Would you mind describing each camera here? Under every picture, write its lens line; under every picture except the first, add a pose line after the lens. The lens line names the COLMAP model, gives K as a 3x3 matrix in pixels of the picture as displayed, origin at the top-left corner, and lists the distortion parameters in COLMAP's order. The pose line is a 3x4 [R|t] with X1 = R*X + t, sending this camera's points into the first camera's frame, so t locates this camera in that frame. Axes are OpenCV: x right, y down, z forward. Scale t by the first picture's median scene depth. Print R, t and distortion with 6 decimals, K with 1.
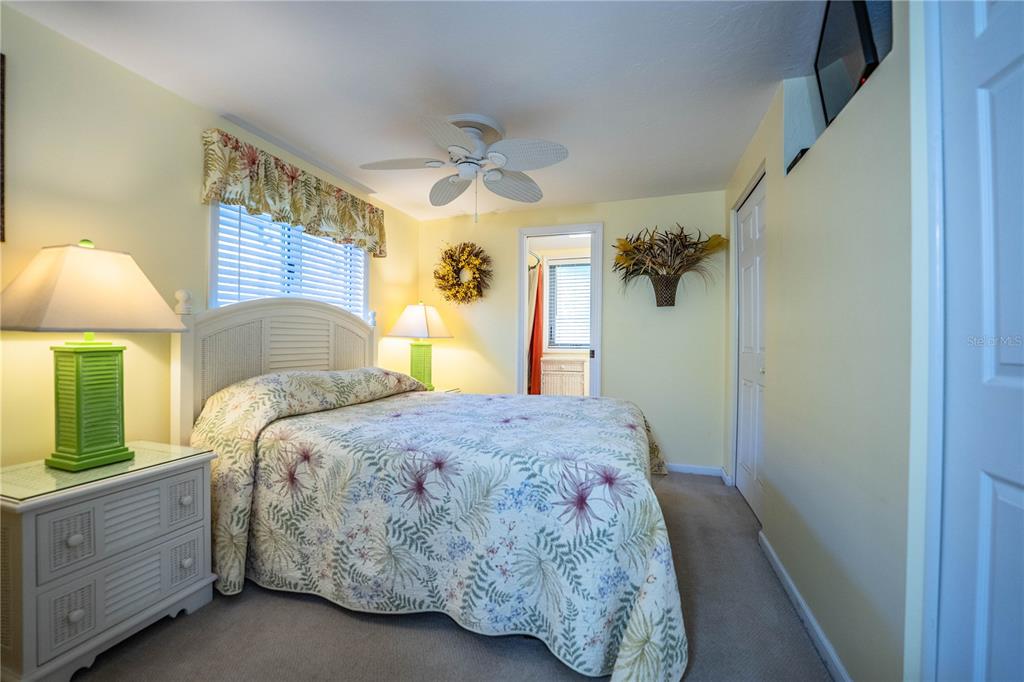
lens RADIAL K [[409.6, 0, 511.8], [0, 409.6, 337.5], [0, 0, 1]] dist [0.002871, -0.002134]
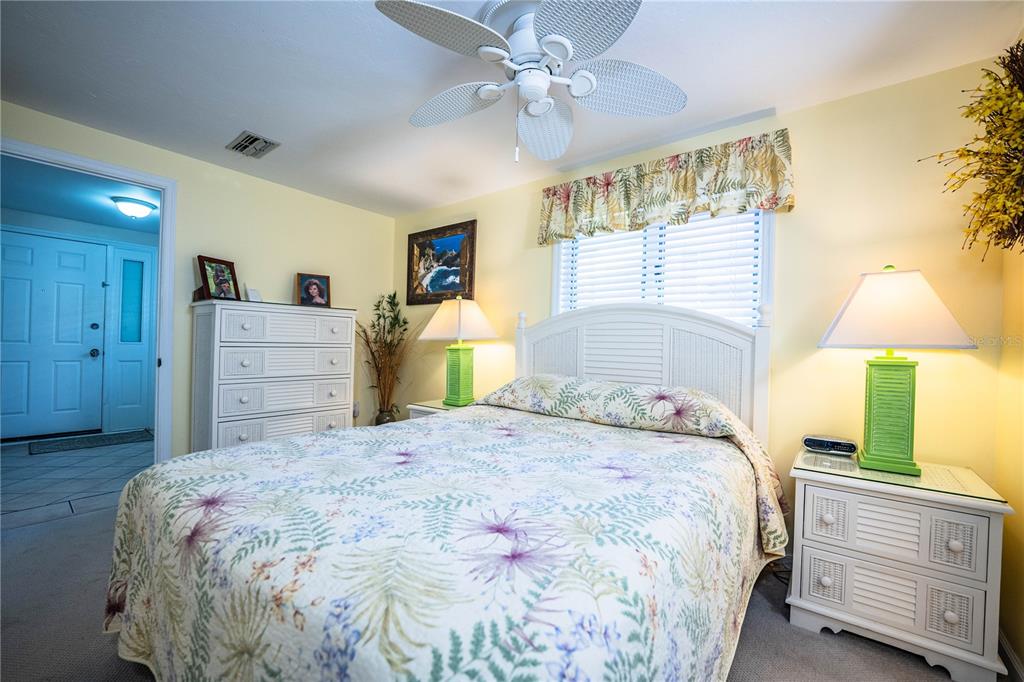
lens RADIAL K [[409.6, 0, 516.0], [0, 409.6, 343.8], [0, 0, 1]] dist [0.002871, -0.002134]
pose [[-0.318225, -0.012192, -0.947937, 0.569940], [-0.016050, 0.999843, -0.007472, 0.010436], [0.947879, 0.012837, -0.318371, 1.330482]]
